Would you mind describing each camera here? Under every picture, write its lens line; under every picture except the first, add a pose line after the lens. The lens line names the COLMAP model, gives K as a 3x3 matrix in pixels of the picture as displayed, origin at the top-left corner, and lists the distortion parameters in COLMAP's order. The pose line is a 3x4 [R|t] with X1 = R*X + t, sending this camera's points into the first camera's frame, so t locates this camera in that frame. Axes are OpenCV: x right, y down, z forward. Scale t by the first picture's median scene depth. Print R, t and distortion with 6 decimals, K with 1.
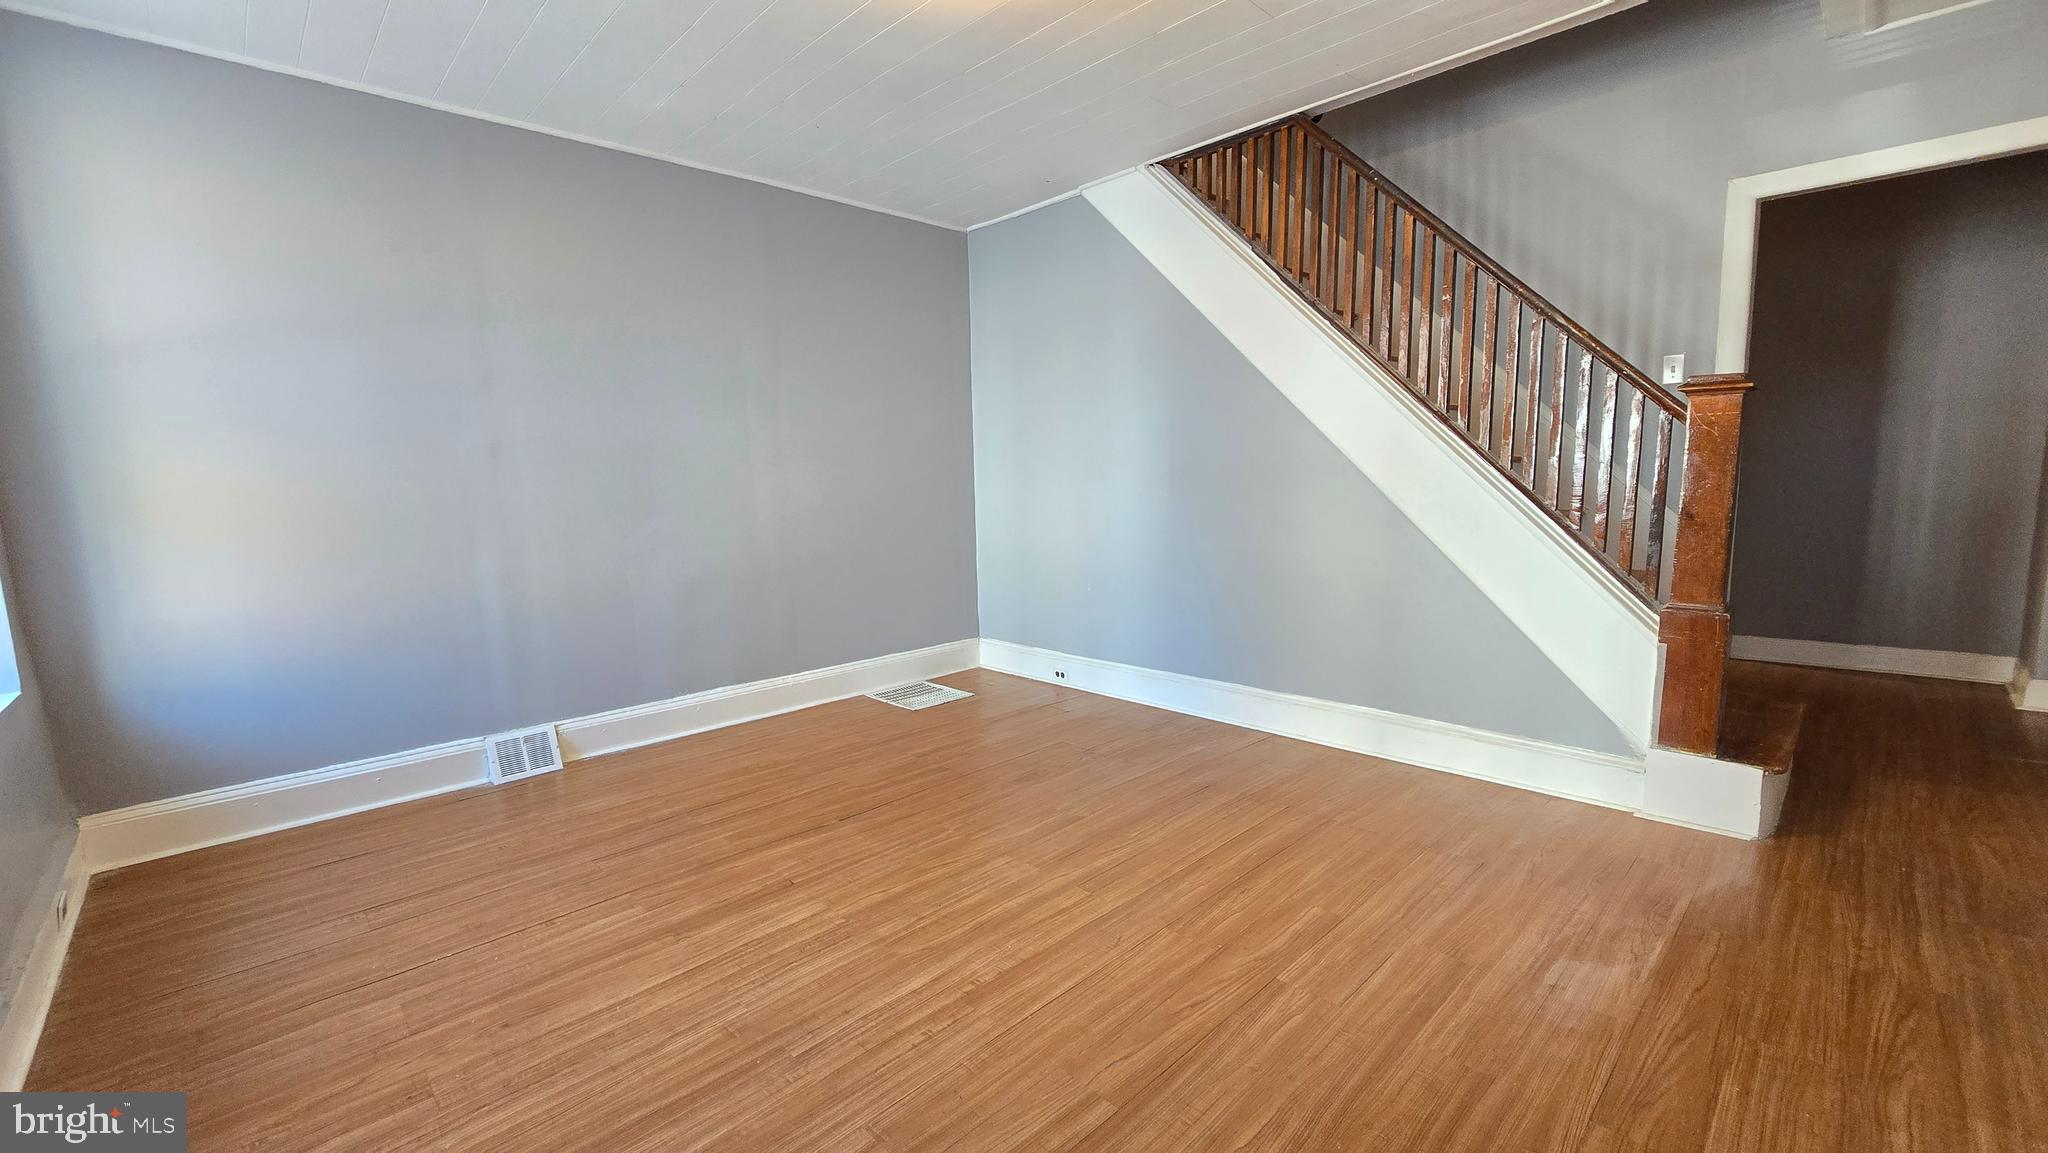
lens RADIAL K [[839.2, 0, 1019.6], [0, 839.2, 583.3], [0, 0, 1]] dist [-0.003043, -0.000155]
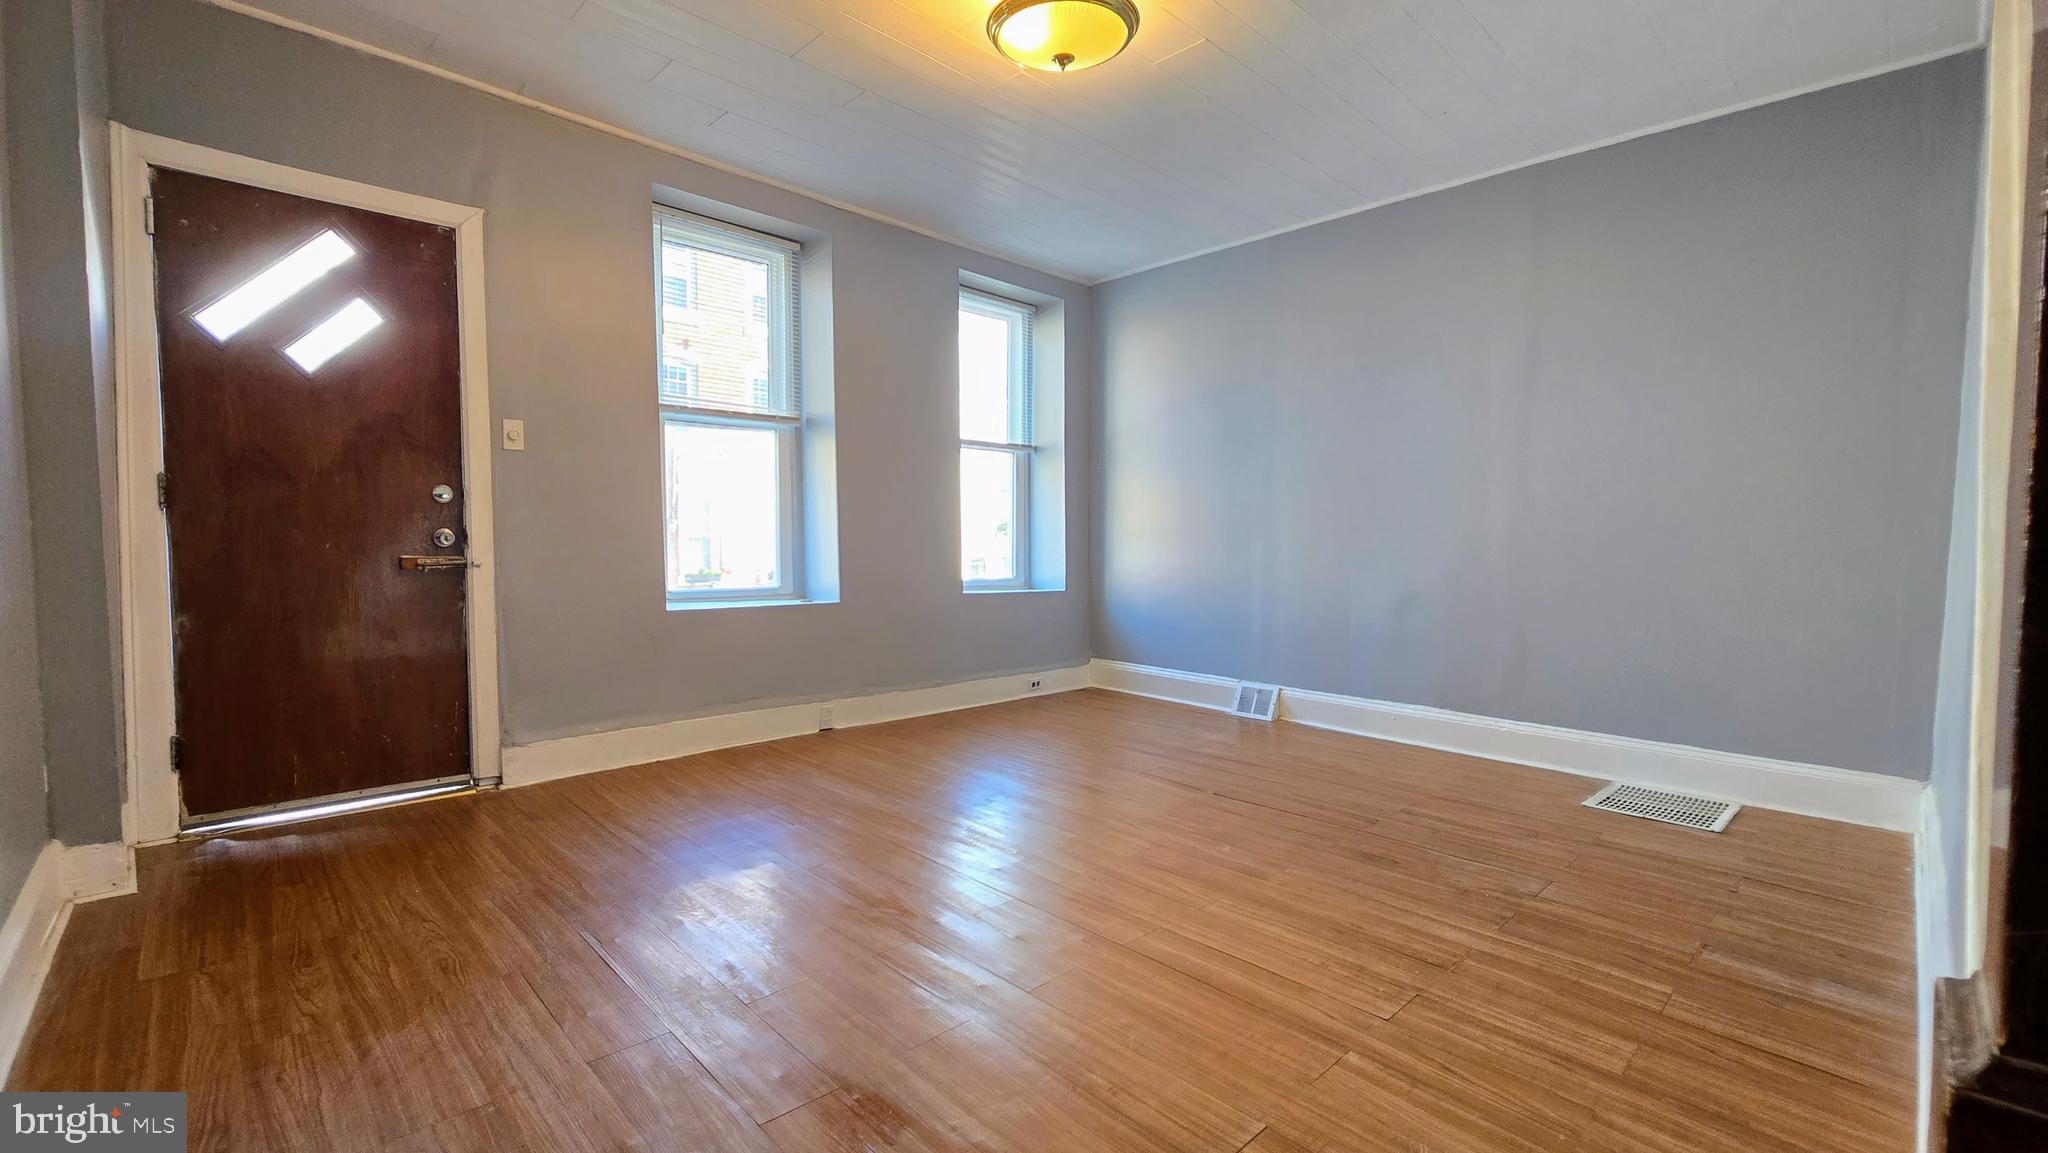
lens RADIAL K [[839.2, 0, 1020.1], [0, 839.2, 568.4], [0, 0, 1]] dist [-0.003043, -0.000155]
pose [[0.000985, 0.069472, -0.997583, 0.768990], [-0.131036, 0.988991, 0.068745, -0.055698], [0.991377, 0.130651, 0.010078, 0.582731]]
